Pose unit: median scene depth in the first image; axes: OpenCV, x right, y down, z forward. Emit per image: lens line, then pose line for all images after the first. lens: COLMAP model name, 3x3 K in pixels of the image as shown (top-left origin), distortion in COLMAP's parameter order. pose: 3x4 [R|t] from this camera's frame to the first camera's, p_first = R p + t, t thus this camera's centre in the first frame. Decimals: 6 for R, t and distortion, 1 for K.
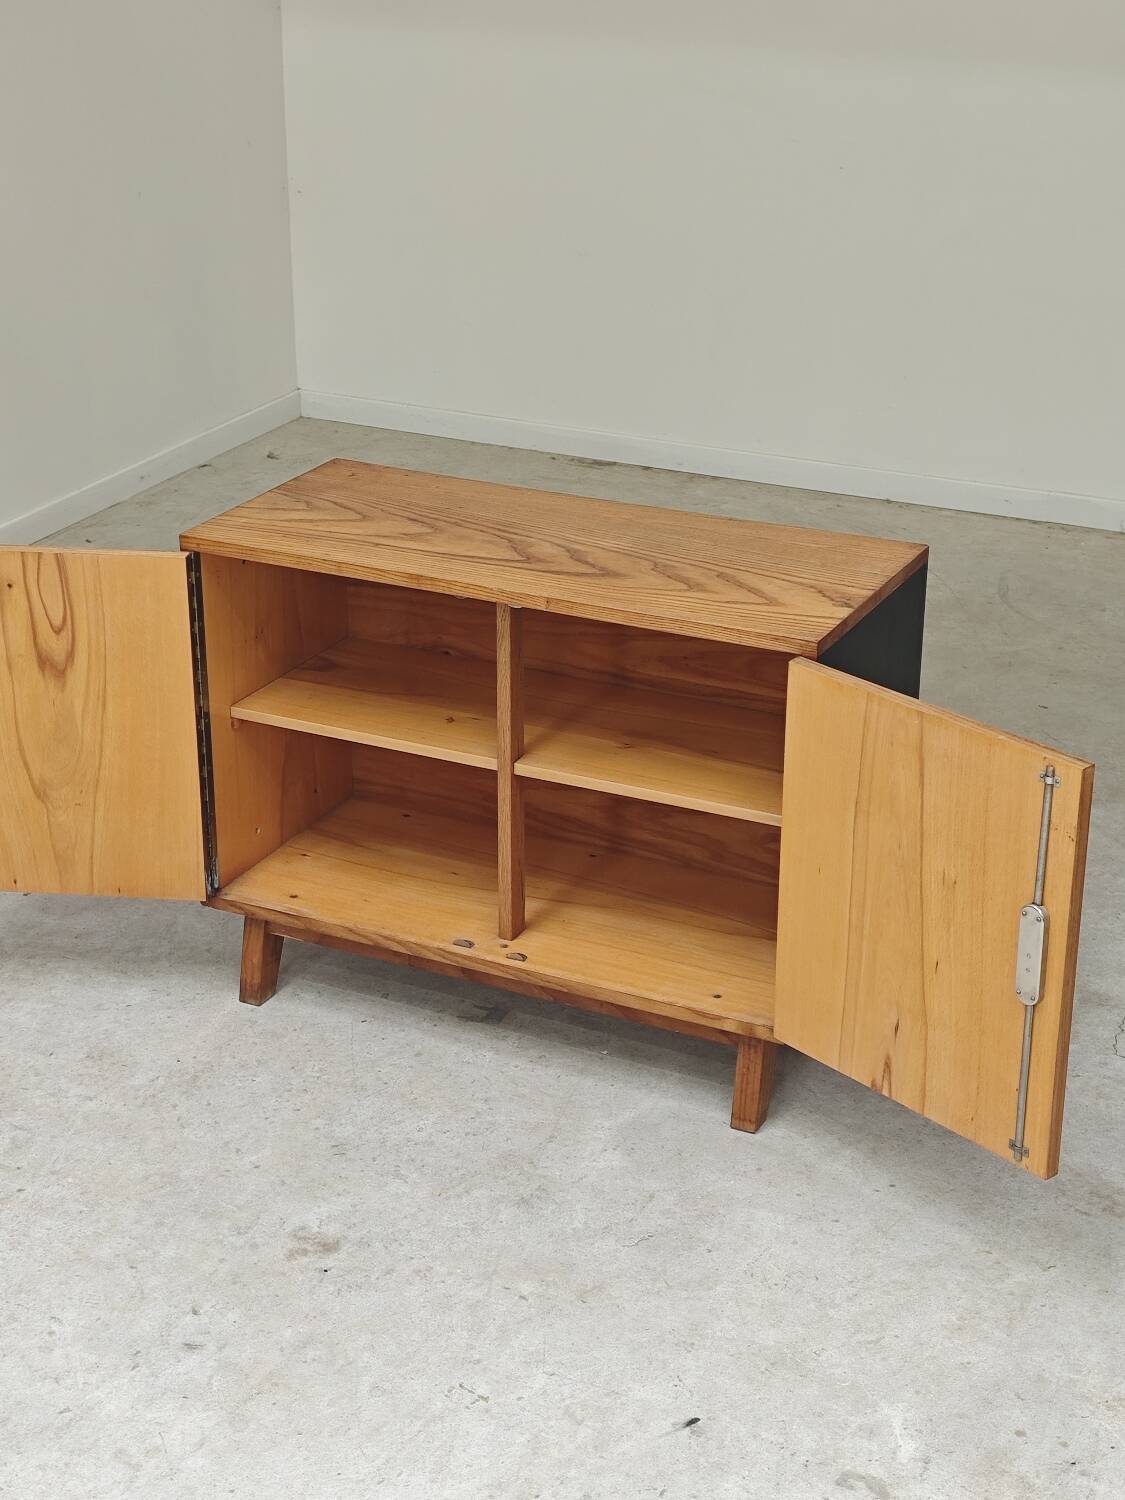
lens RADIAL K [[2478.0, 0, 547.6], [0, 2478.0, 742.8], [0, 0, 1]] dist [0.093356, 0.000000]
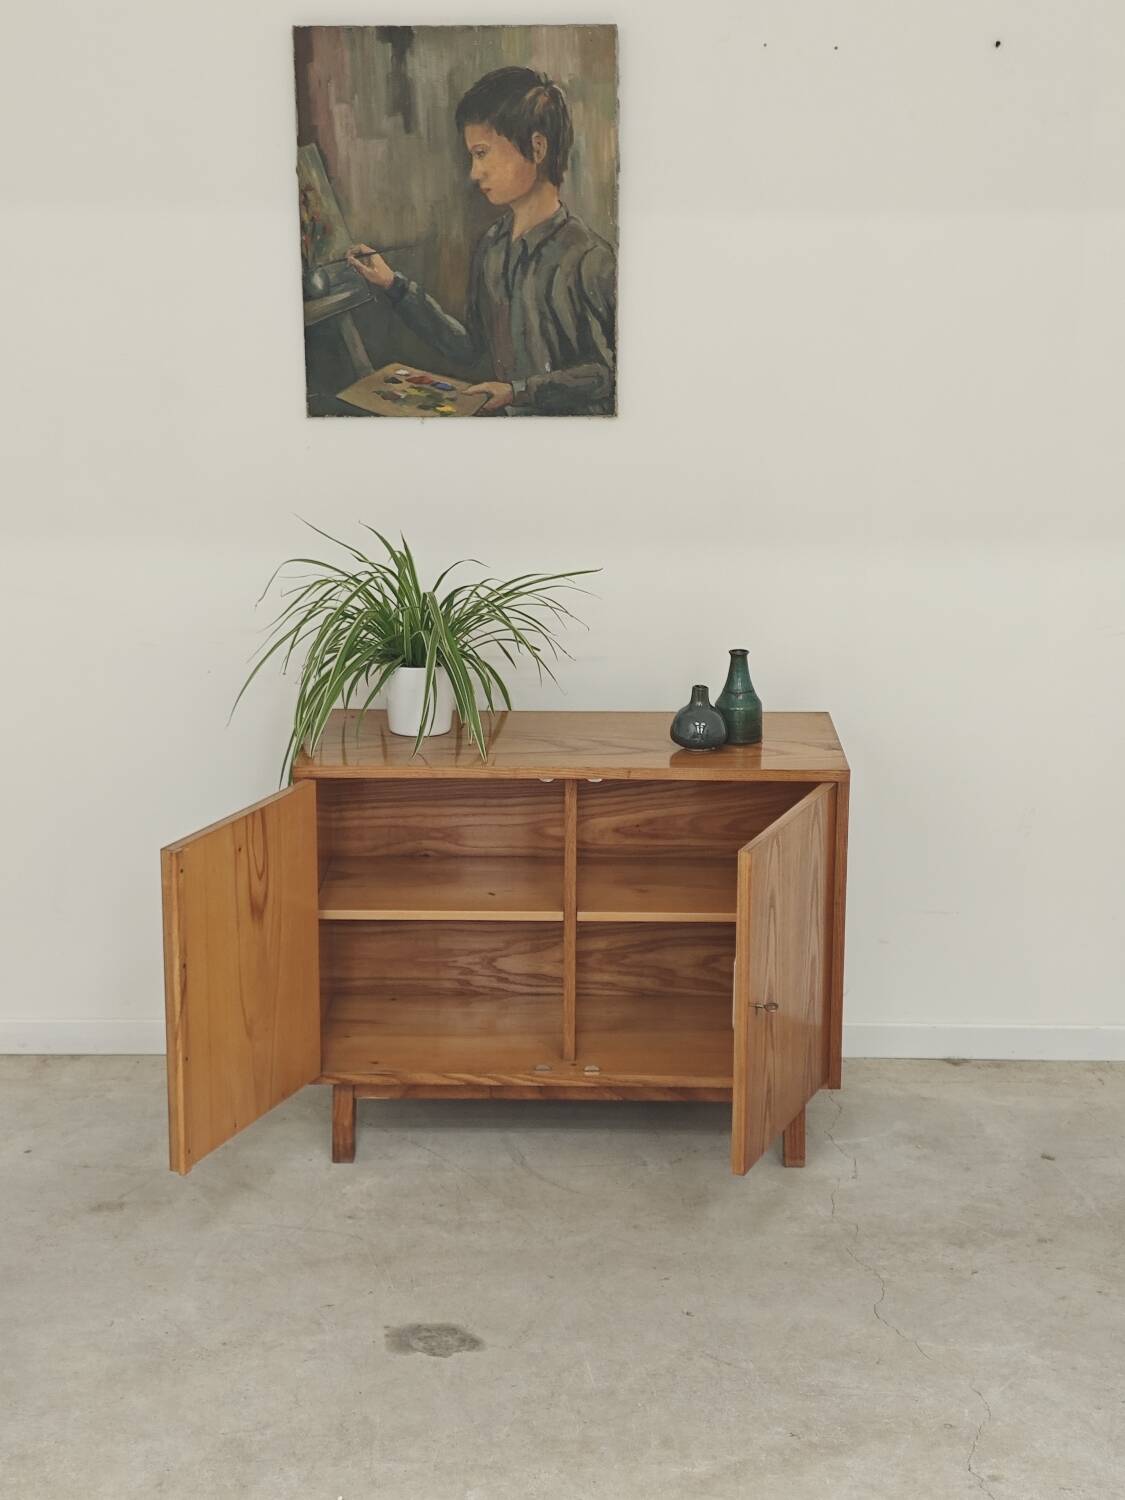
lens RADIAL K [[2513.0, 0, 558.3], [0, 2513.0, 723.0], [0, 0, 1]] dist [0.103974, 0.000000]
pose [[0.903134, -0.101986, 0.417070, -0.547141], [0.165045, 0.979208, -0.117947, 0.063395], [-0.396369, 0.175358, 0.901189, -0.172004]]
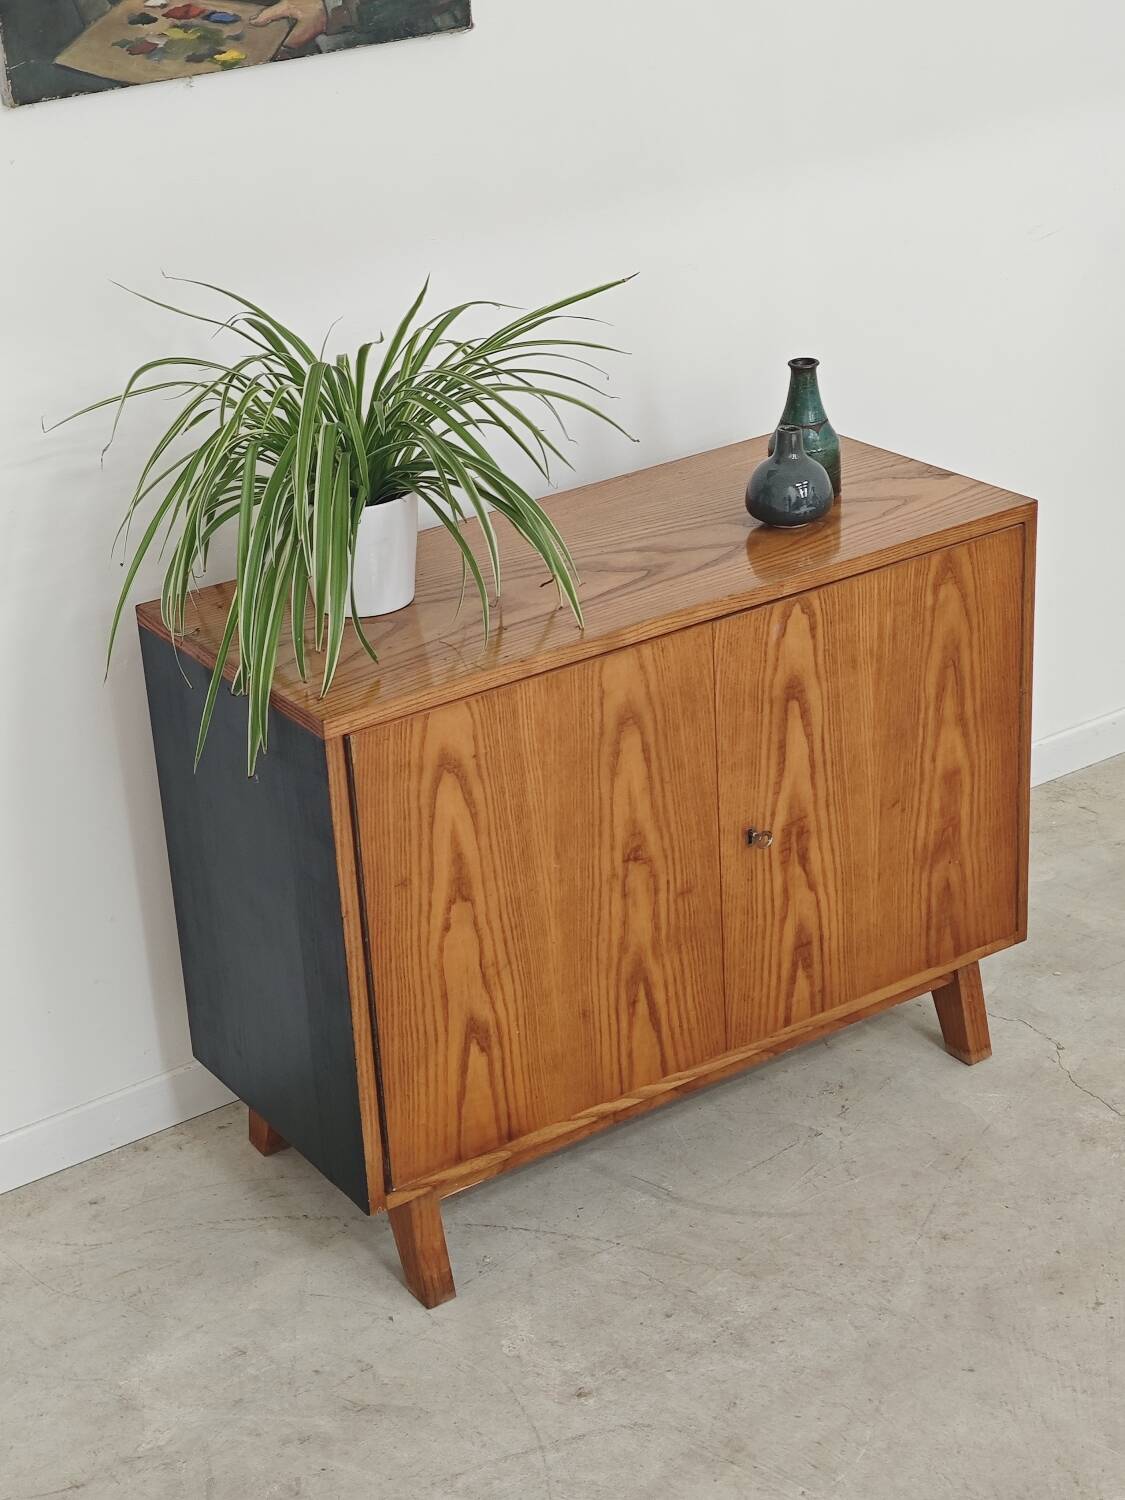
lens RADIAL K [[2513.0, 0, 521.7], [0, 2513.0, 733.1], [0, 0, 1]] dist [0.103974, 0.000000]
pose [[0.502052, -0.382287, 0.775758, -0.675687], [0.391764, 0.900217, 0.190079, -0.195042], [-0.771016, 0.208484, 0.601722, 0.533408]]
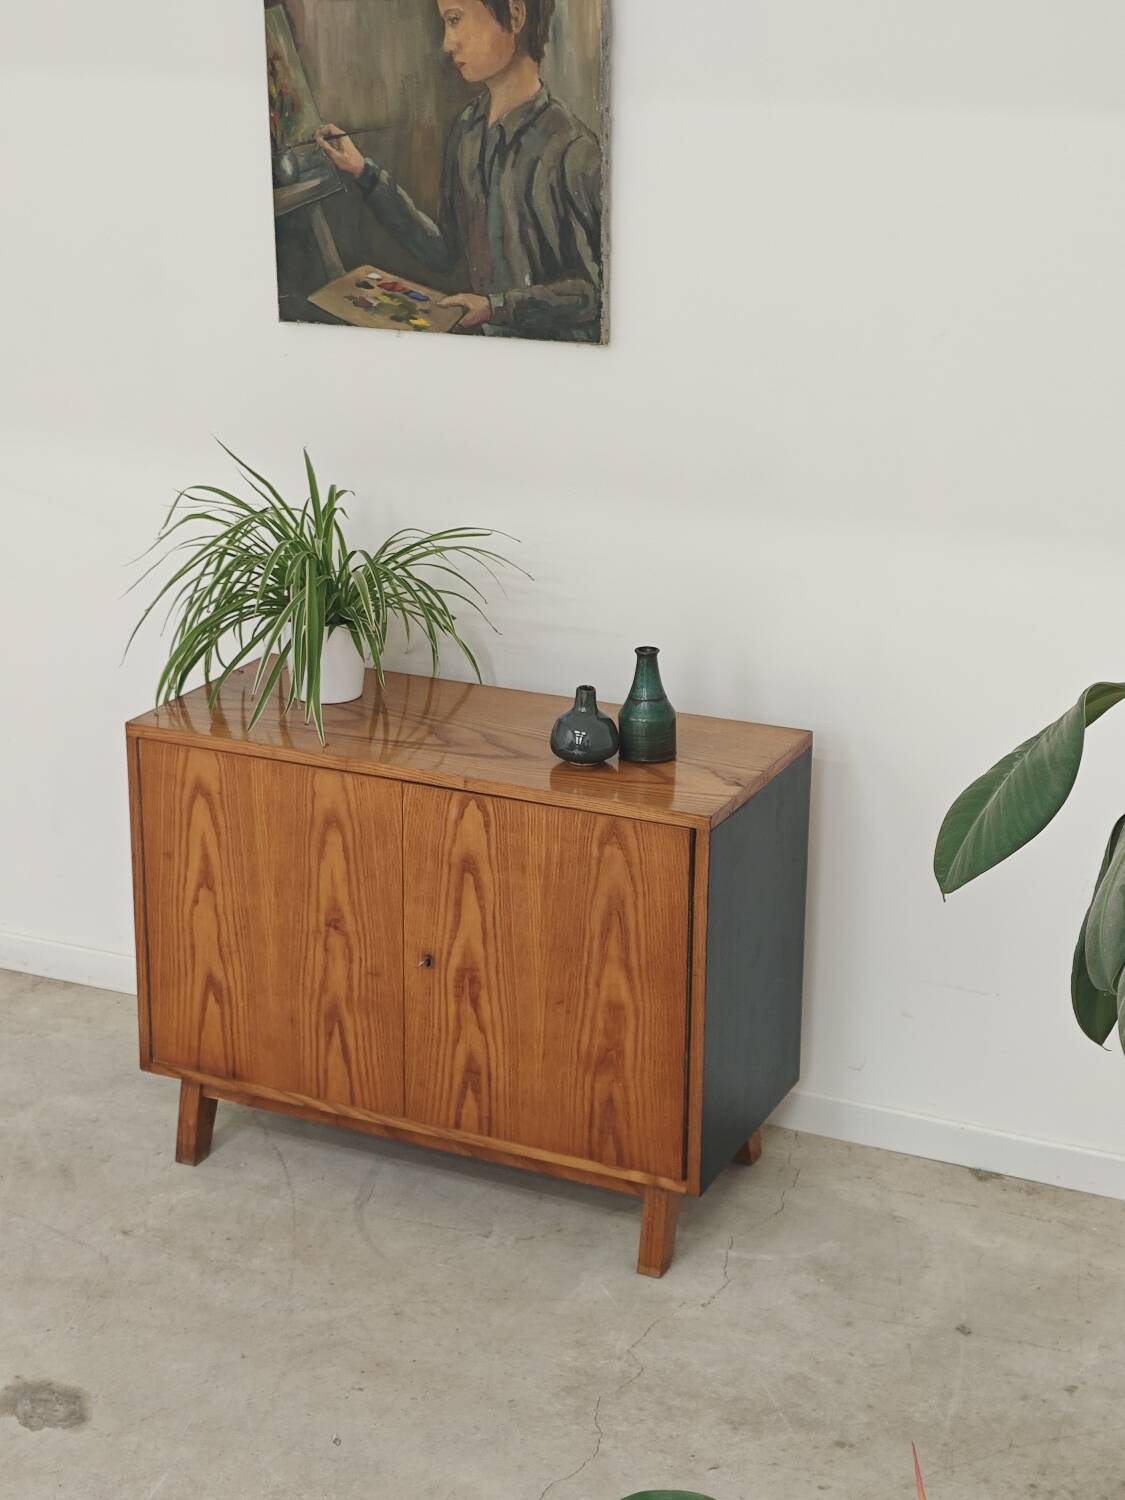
lens RADIAL K [[2513.0, 0, 542.0], [0, 2513.0, 741.7], [0, 0, 1]] dist [0.103974, 0.000000]
pose [[0.999648, -0.003007, 0.026367, 0.004576], [0.005062, 0.996922, -0.078236, 0.011426], [-0.026051, 0.078342, 0.996586, -0.098688]]
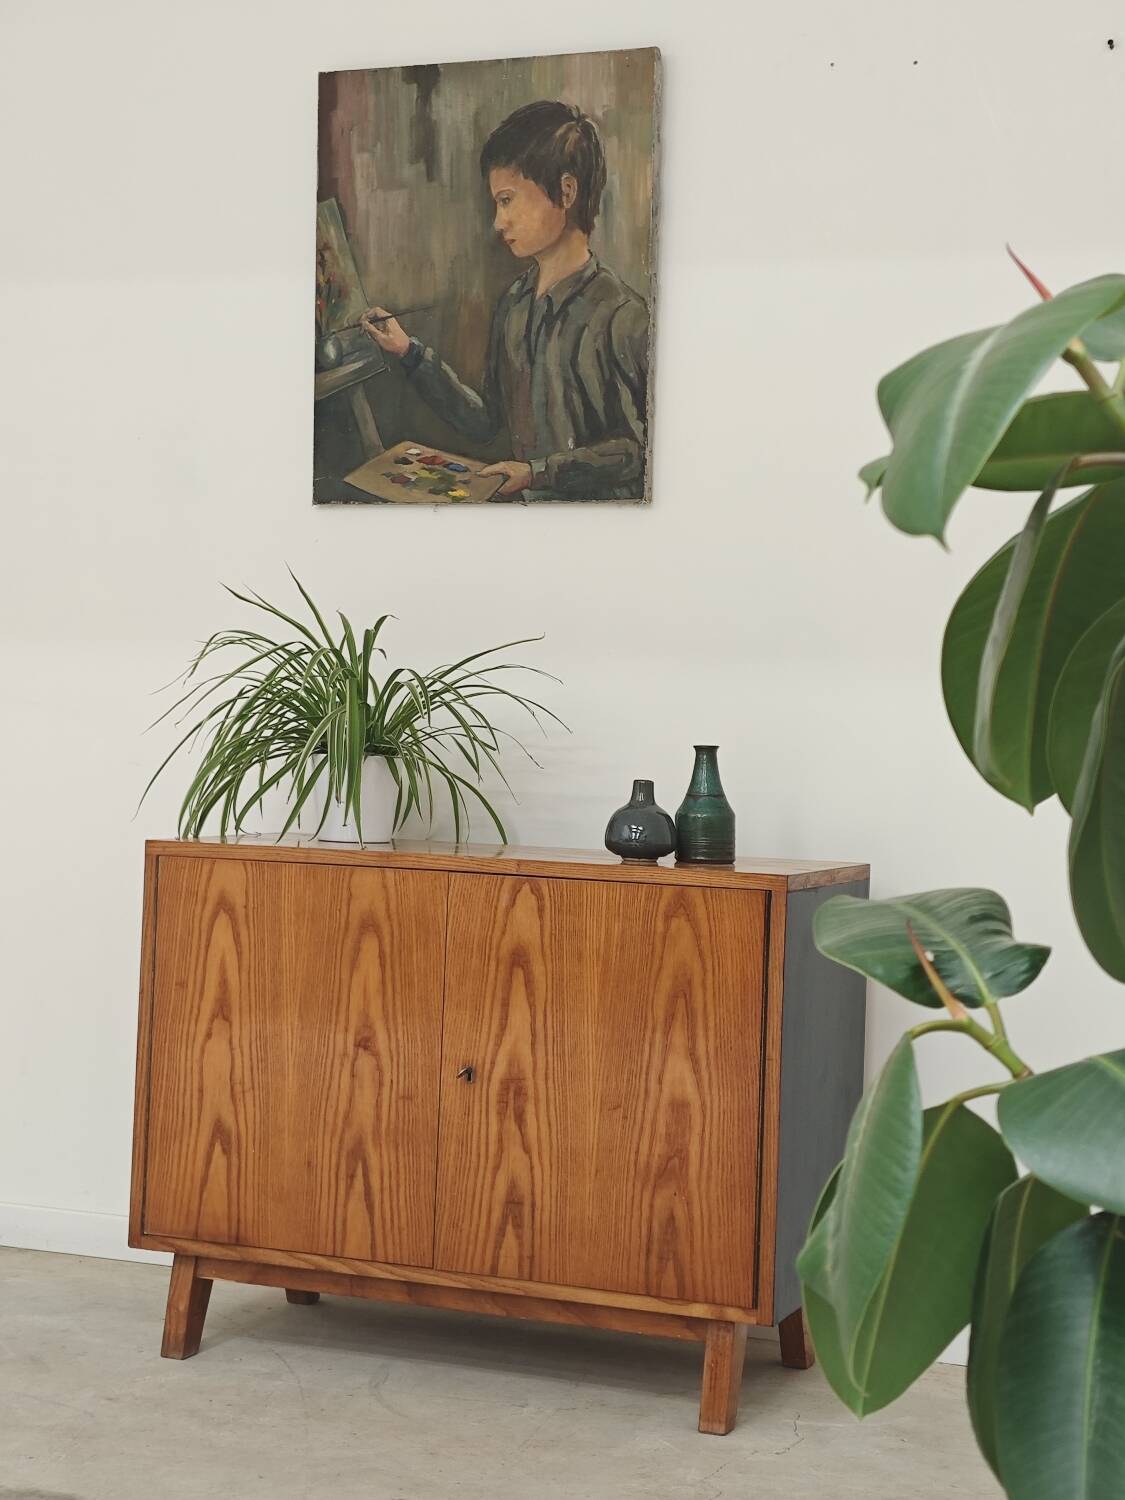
lens RADIAL K [[2478.0, 0, 564.8], [0, 2478.0, 740.5], [0, 0, 1]] dist [0.093356, 0.000000]
pose [[0.995365, 0.034976, 0.089582, -0.069965], [0.002482, 0.921866, -0.387501, 0.275597], [-0.096136, 0.385927, 0.917506, 0.033191]]
